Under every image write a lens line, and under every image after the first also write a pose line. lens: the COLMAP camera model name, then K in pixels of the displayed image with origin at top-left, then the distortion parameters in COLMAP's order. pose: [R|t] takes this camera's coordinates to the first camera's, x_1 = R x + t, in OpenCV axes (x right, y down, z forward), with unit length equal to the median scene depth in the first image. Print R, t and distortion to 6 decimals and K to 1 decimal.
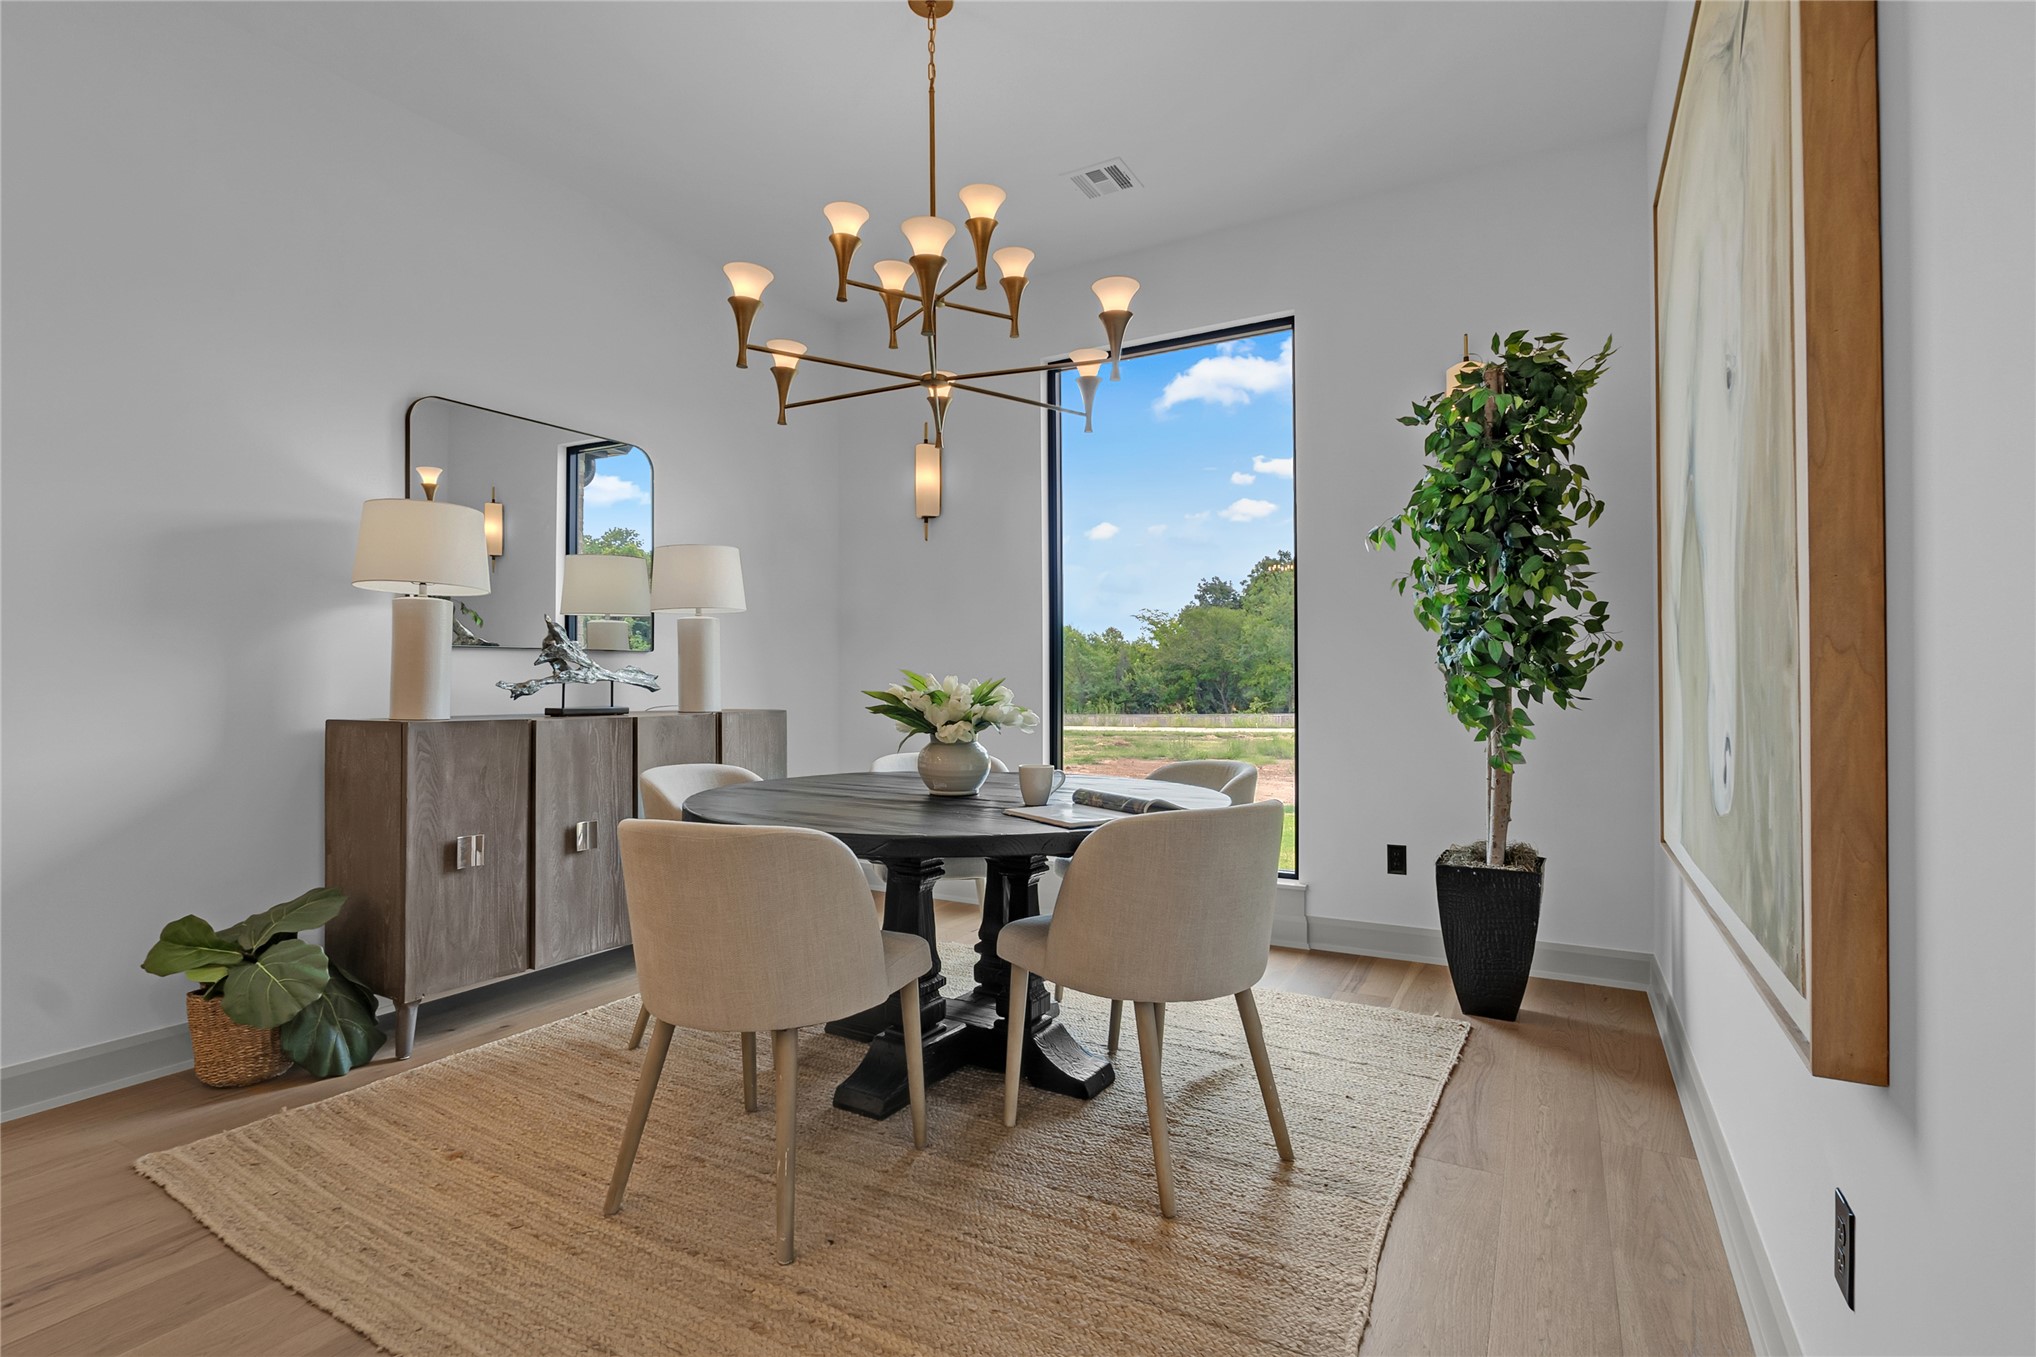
lens RADIAL K [[953.7, 0, 1014.5], [0, 953.7, 682.1], [0, 0, 1]] dist [-0.001591, 0.000164]
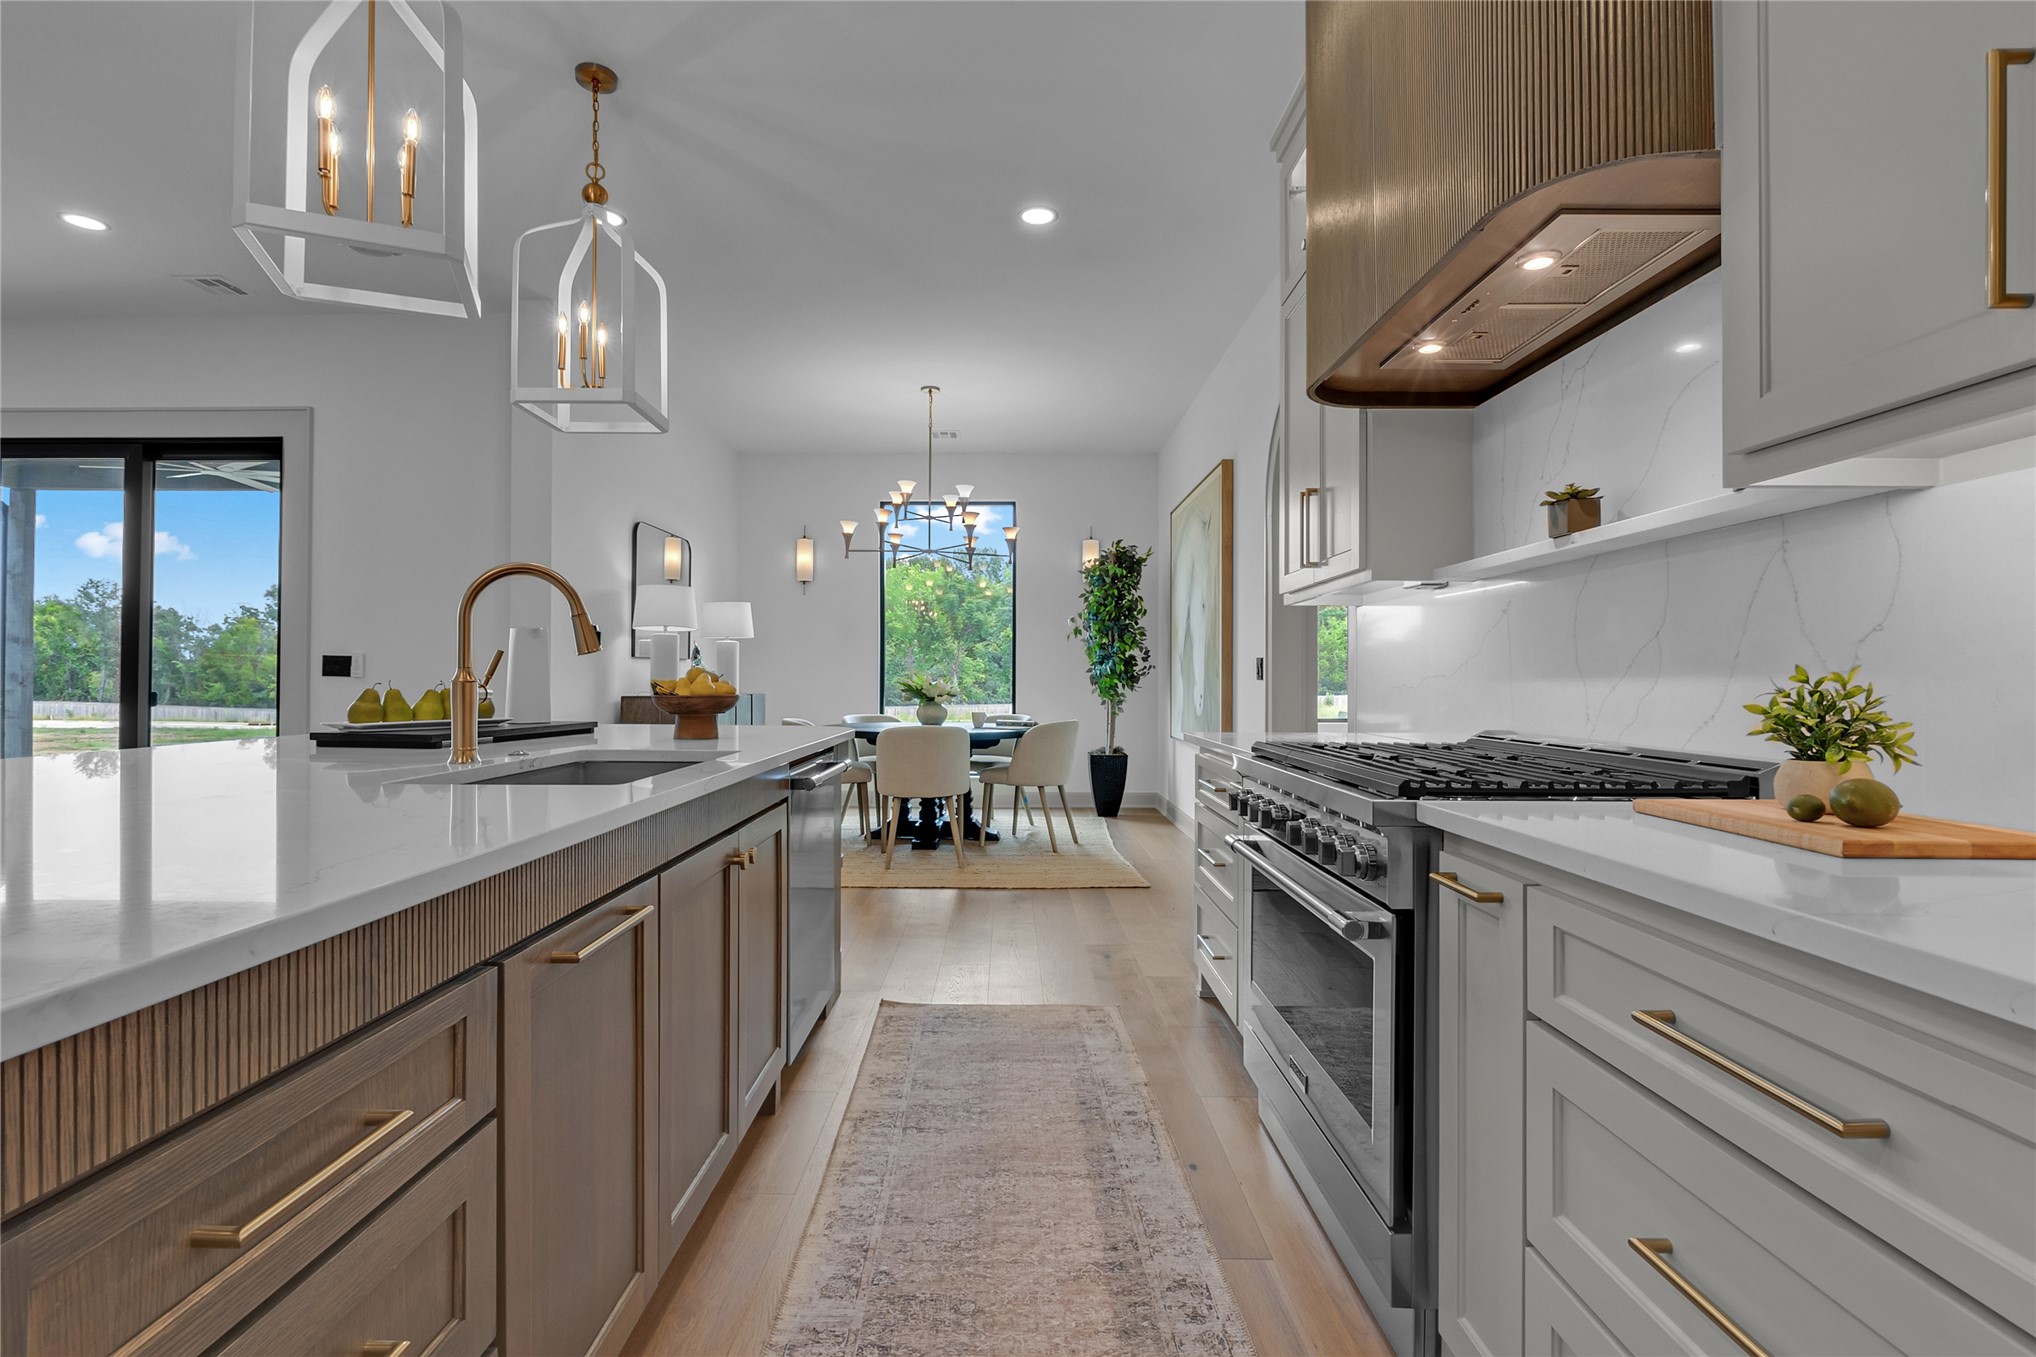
lens RADIAL K [[953.7, 0, 1010.8], [0, 953.7, 676.8], [0, 0, 1]] dist [-0.001591, 0.000164]
pose [[0.877225, 0.015754, 0.479821, -0.931584], [-0.010449, 0.999851, -0.013725, 0.026930], [-0.479966, 0.007026, 0.877259, -1.069066]]
